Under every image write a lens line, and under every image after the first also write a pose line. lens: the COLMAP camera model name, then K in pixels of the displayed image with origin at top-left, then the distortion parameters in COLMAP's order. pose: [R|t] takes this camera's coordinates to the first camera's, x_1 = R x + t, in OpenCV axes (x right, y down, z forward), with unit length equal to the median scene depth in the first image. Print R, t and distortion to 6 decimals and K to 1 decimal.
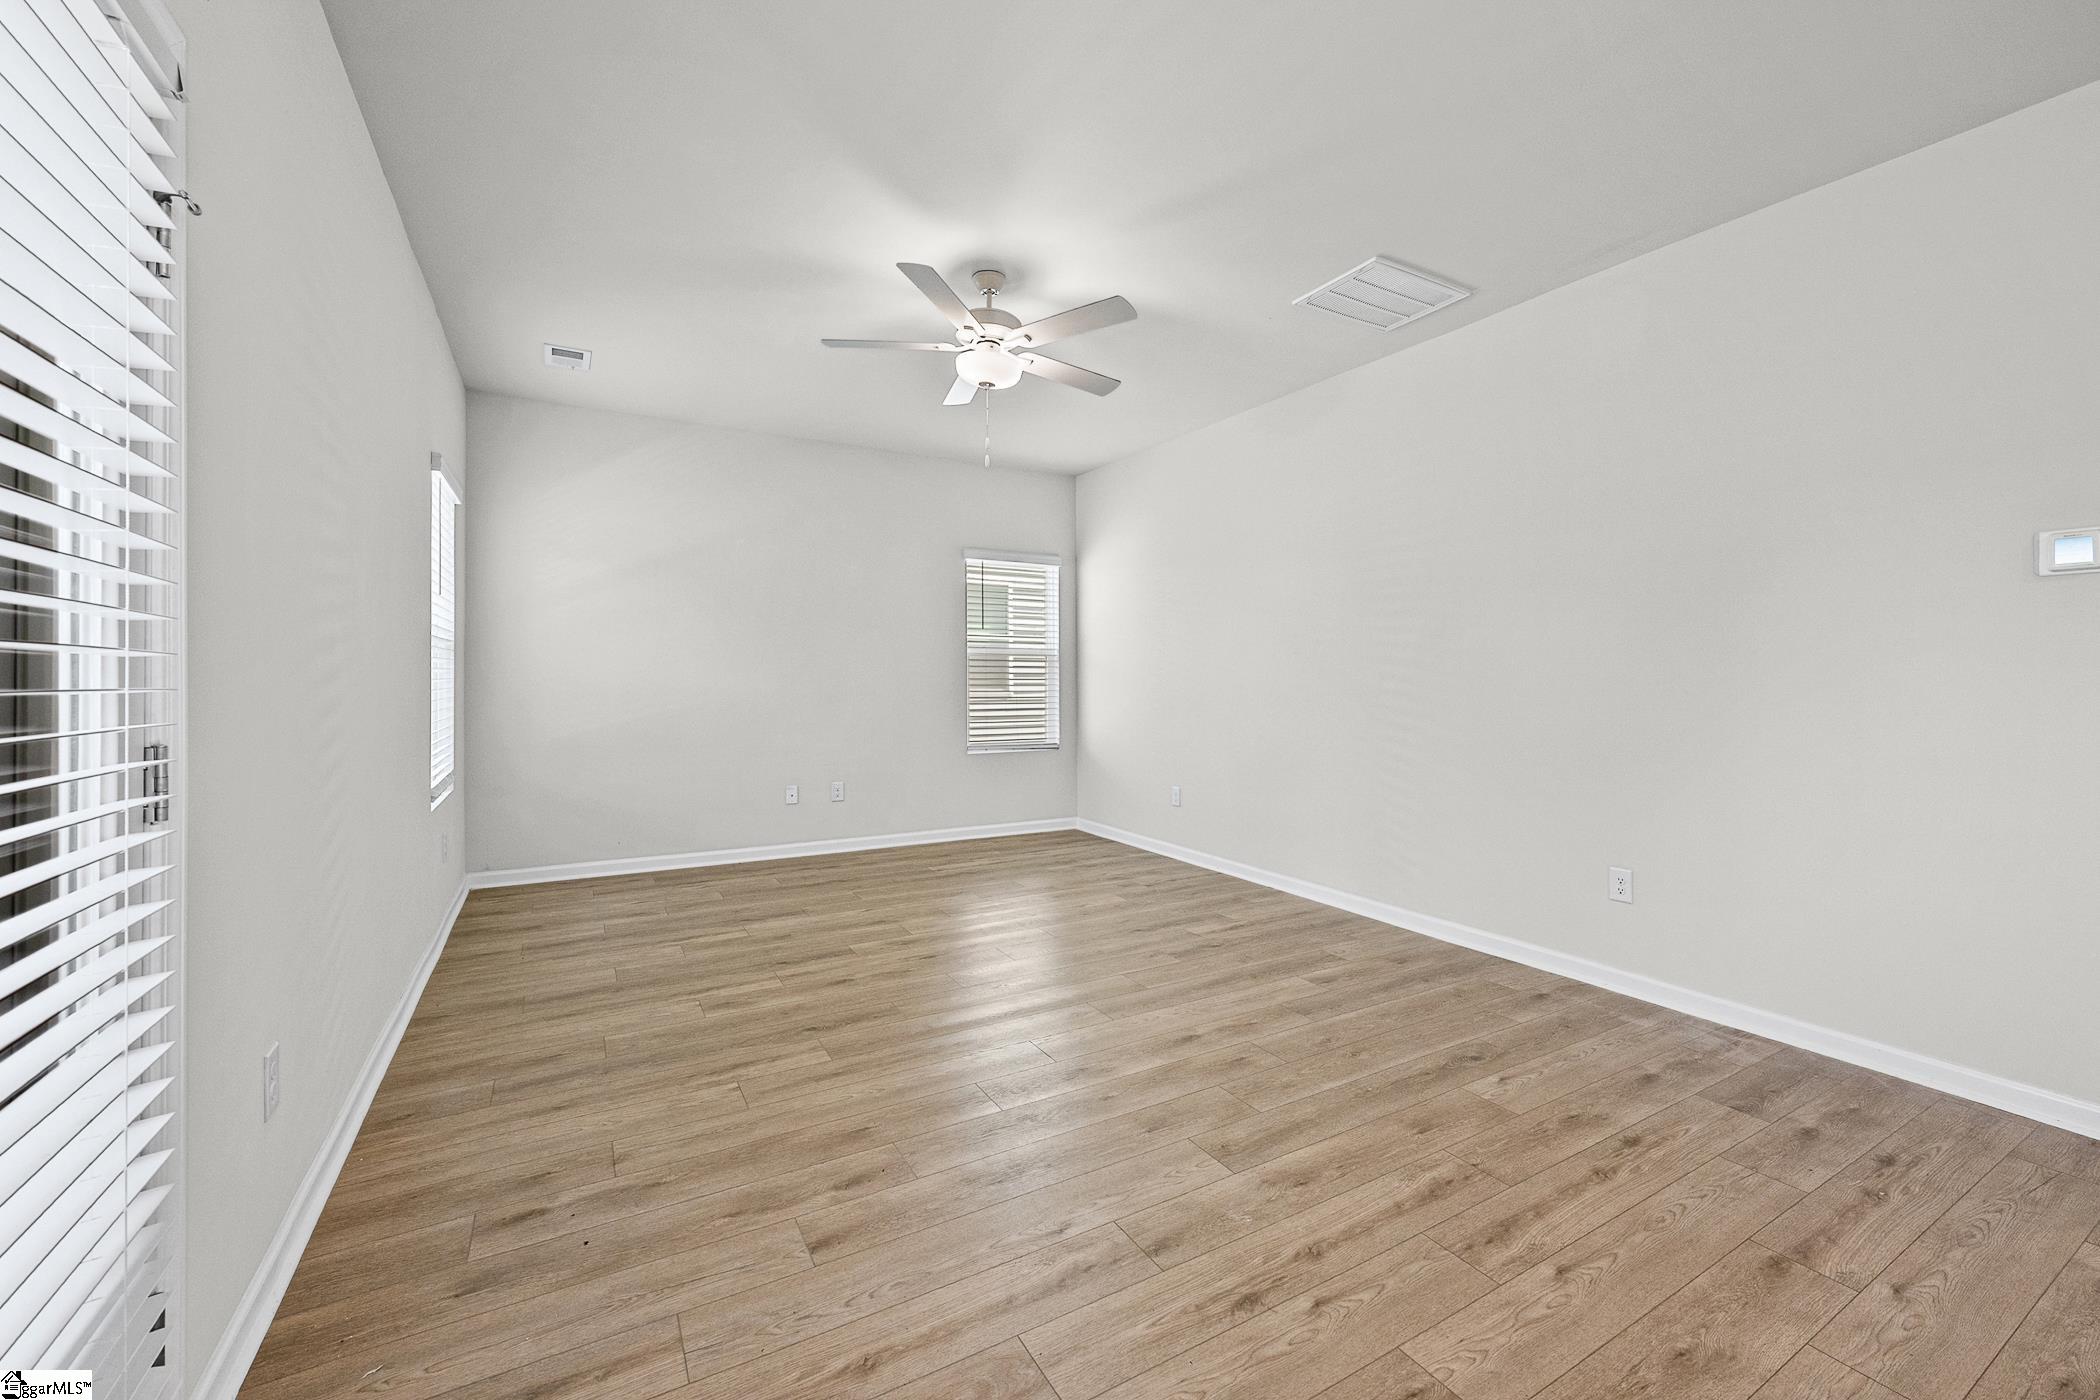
lens RADIAL K [[837.9, 0, 1032.0], [0, 837.9, 685.9], [0, 0, 1]] dist [-0.000840, -0.000121]
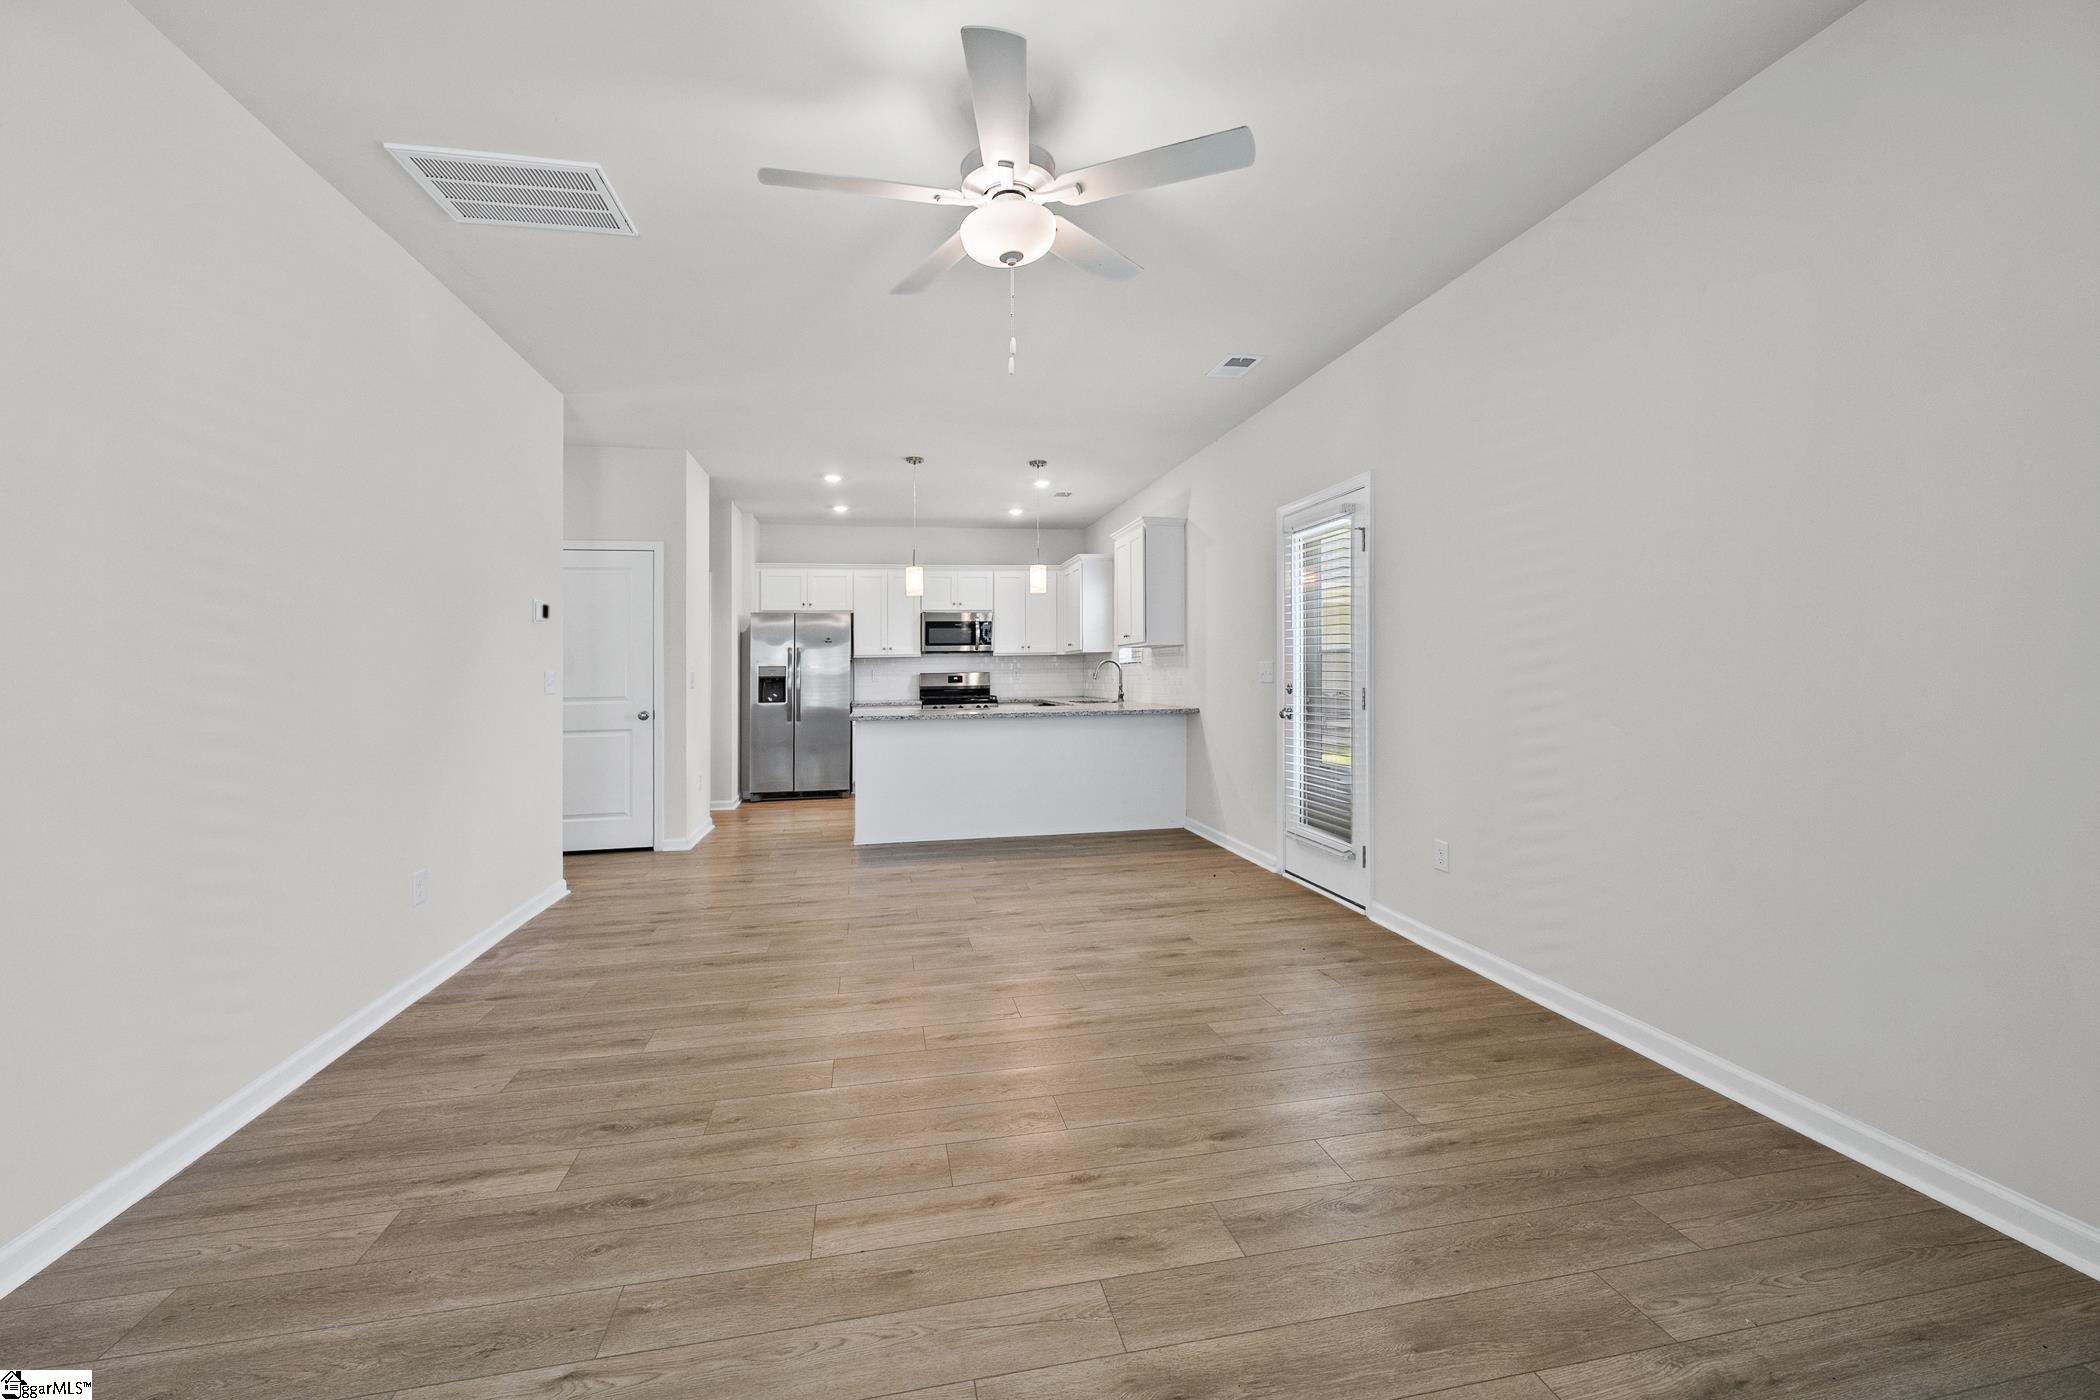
lens RADIAL K [[837.9, 0, 1032.0], [0, 837.9, 685.9], [0, 0, 1]] dist [-0.000840, -0.000121]
pose [[-0.951950, 0.004780, 0.306217, -0.365320], [0.014794, 0.999429, 0.030391, -0.024424], [-0.305897, 0.033461, -0.951476, 2.129264]]
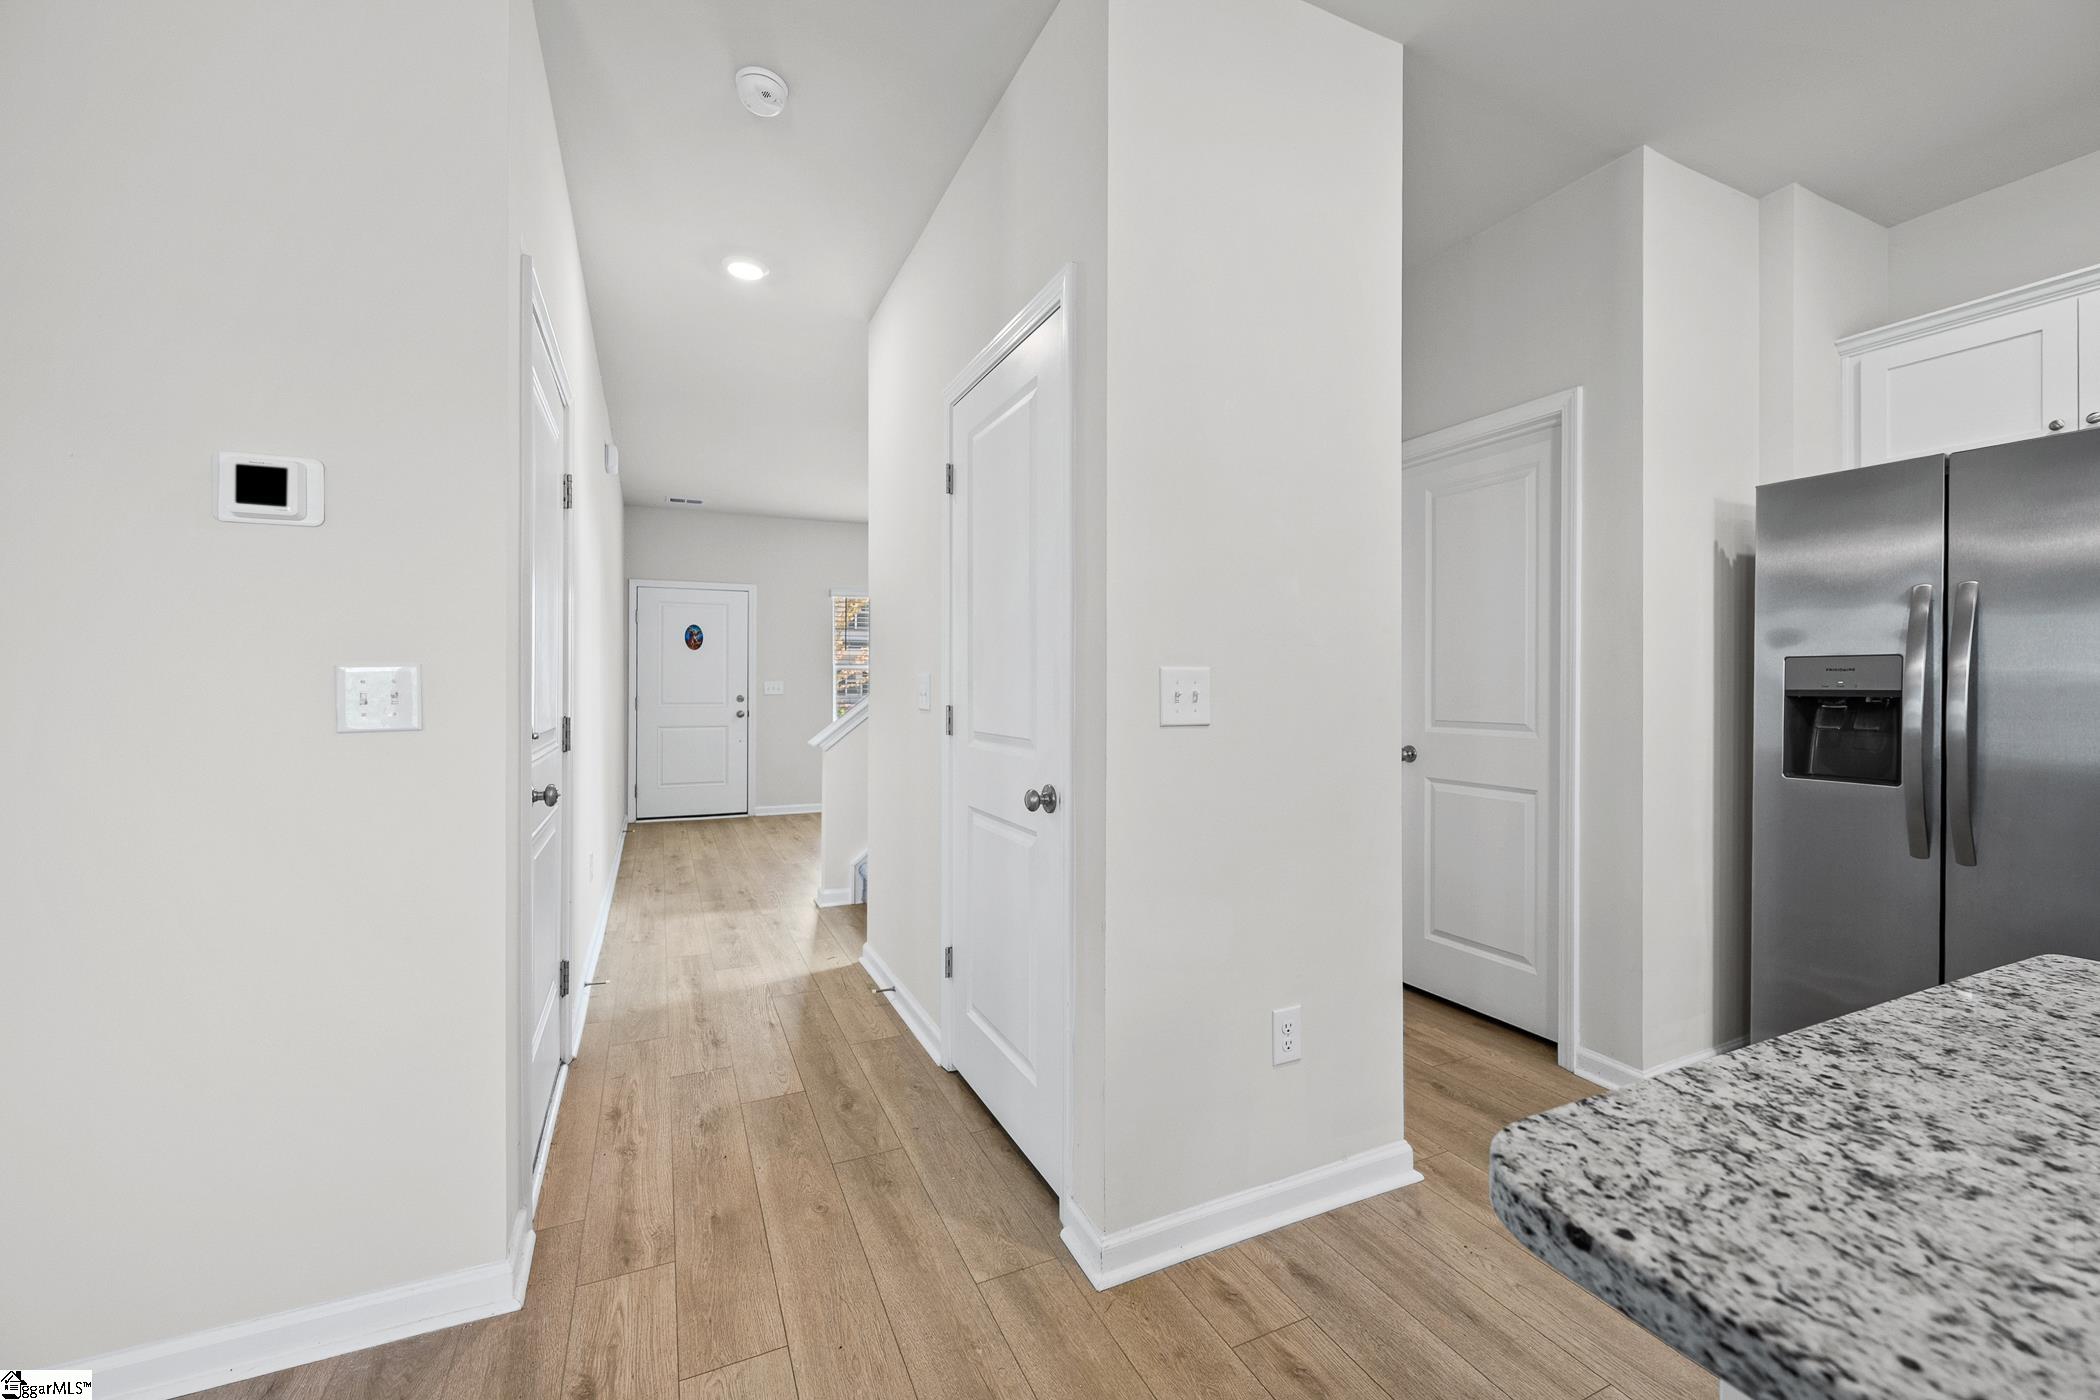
lens RADIAL K [[829.6, 0, 1046.9], [0, 829.6, 704.6], [0, 0, 1]] dist [-0.000516, -0.000110]
pose [[0.068223, -0.028345, 0.997267, 0.531972], [0.011514, 0.999552, 0.027623, 0.000059], [-0.997604, 0.009598, 0.068519, 0.305747]]
